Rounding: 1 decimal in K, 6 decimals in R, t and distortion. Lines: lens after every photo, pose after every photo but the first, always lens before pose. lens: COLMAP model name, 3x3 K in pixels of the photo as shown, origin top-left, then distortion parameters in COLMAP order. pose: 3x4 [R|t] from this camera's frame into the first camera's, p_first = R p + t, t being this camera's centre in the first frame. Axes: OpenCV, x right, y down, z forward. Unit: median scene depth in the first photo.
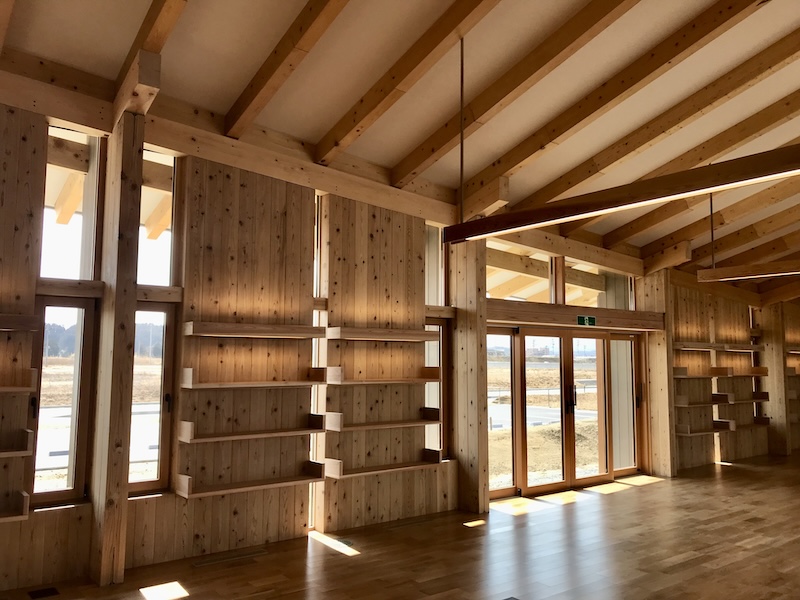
lens RADIAL K [[644.5, 0, 399.4], [0, 644.5, 299.4], [0, 0, 1]] dist [0.031746, -0.003184]
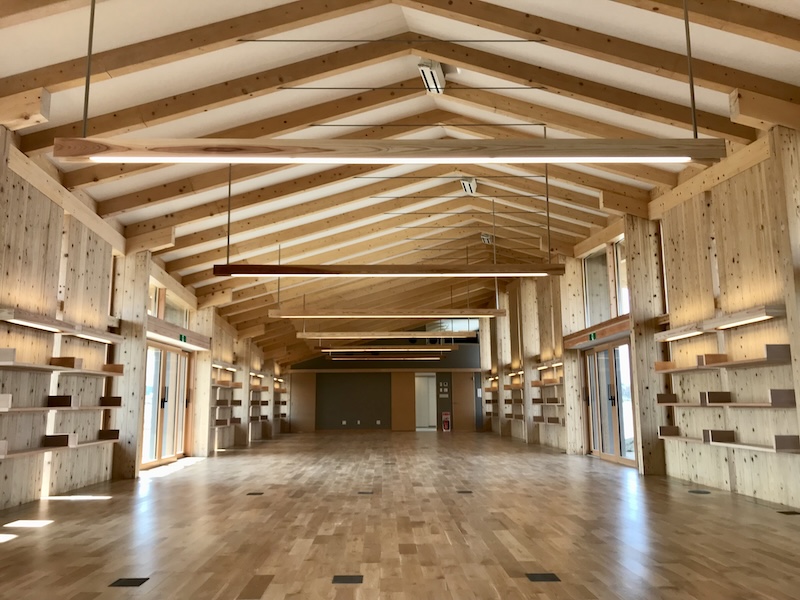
lens RADIAL K [[644.5, 0, 399.6], [0, 644.5, 299.3], [0, 0, 1]] dist [0.031746, -0.003184]
pose [[0.589011, 0.113218, 0.800155, -0.606768], [-0.058101, 0.993508, -0.097806, 0.066511], [-0.806034, 0.011119, 0.591765, -0.188575]]
